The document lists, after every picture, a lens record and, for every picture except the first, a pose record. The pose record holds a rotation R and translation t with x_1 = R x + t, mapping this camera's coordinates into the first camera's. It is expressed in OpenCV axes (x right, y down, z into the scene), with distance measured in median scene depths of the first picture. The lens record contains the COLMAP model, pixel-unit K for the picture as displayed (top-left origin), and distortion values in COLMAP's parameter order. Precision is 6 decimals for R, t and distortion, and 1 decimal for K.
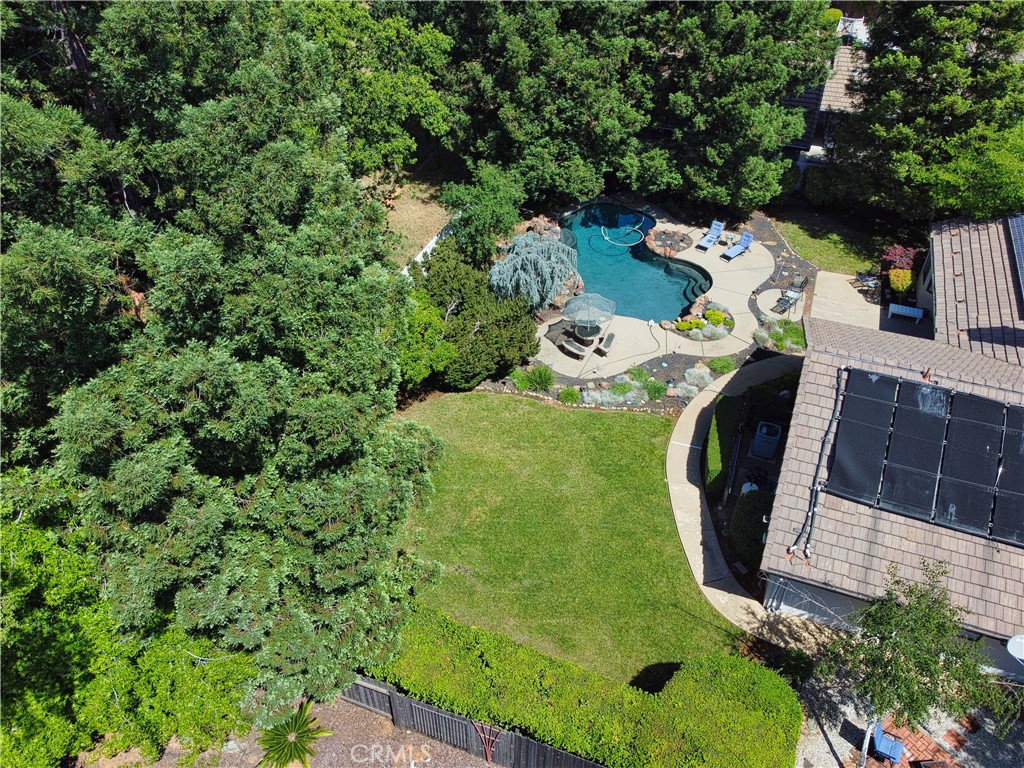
lens RADIAL K [[775.4, 0, 509.8], [0, 775.4, 383.0], [0, 0, 1]] dist [-0.000936, -0.006774]
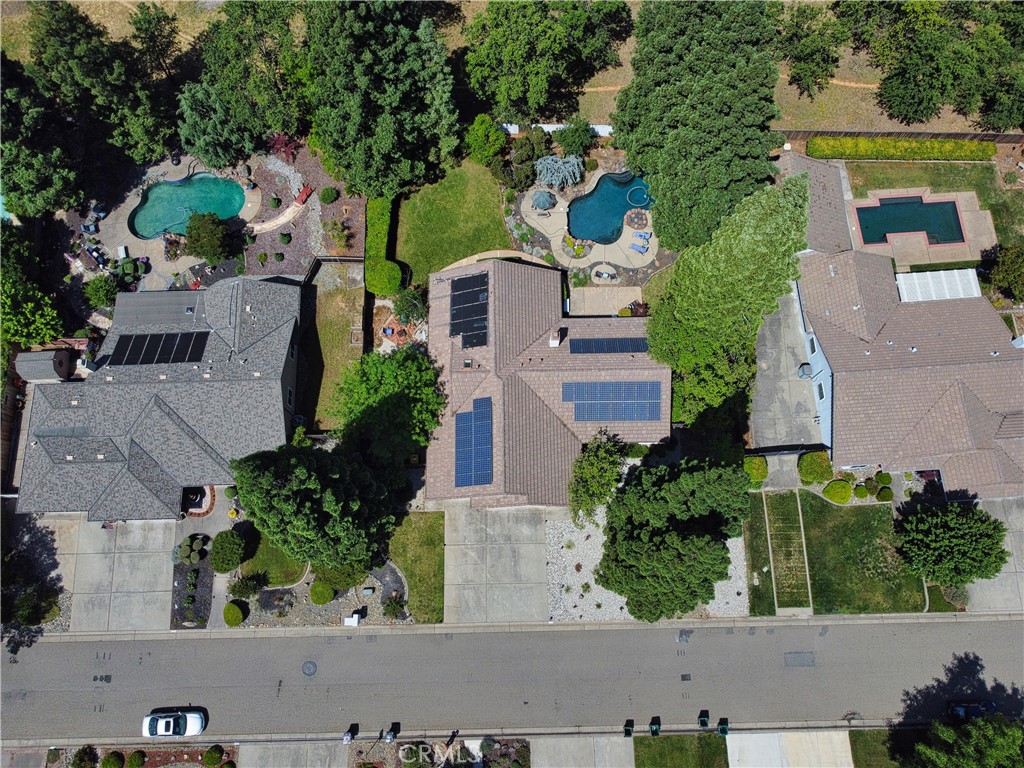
lens RADIAL K [[775.4, 0, 512.3], [0, 775.4, 382.0], [0, 0, 1]] dist [-0.000936, -0.006774]
pose [[0.374642, 0.894257, -0.244844, 1.234608], [-0.601964, 0.435451, 0.669344, -1.489376], [0.705183, -0.103377, 0.701449, -0.872942]]
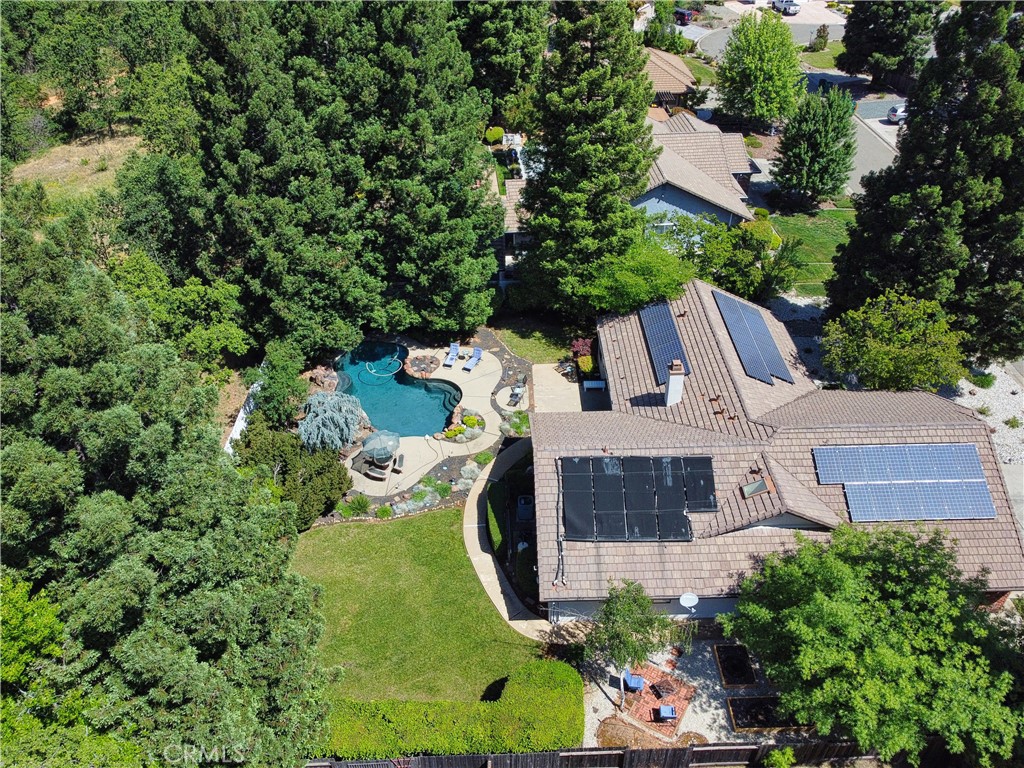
lens RADIAL K [[775.4, 0, 509.6], [0, 775.4, 386.0], [0, 0, 1]] dist [-0.000936, -0.006774]
pose [[0.925679, -0.233386, 0.297740, -0.071353], [0.247704, 0.968776, -0.010732, -0.128077], [-0.285939, 0.083686, 0.954587, -0.369234]]
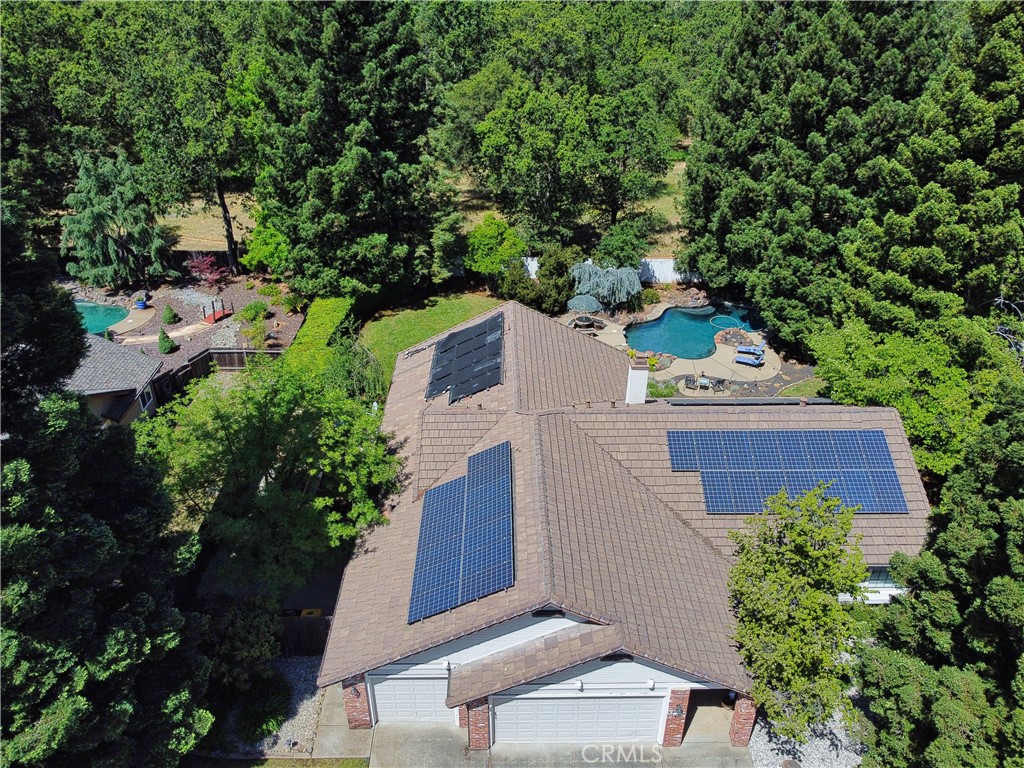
lens RADIAL K [[775.4, 0, 512.0], [0, 775.4, 383.8], [0, 0, 1]] dist [-0.000936, -0.006774]
pose [[0.375132, 0.472550, -0.797479, 1.447883], [-0.611470, 0.772734, 0.170254, -0.154873], [0.696692, 0.423767, 0.578827, 0.058634]]
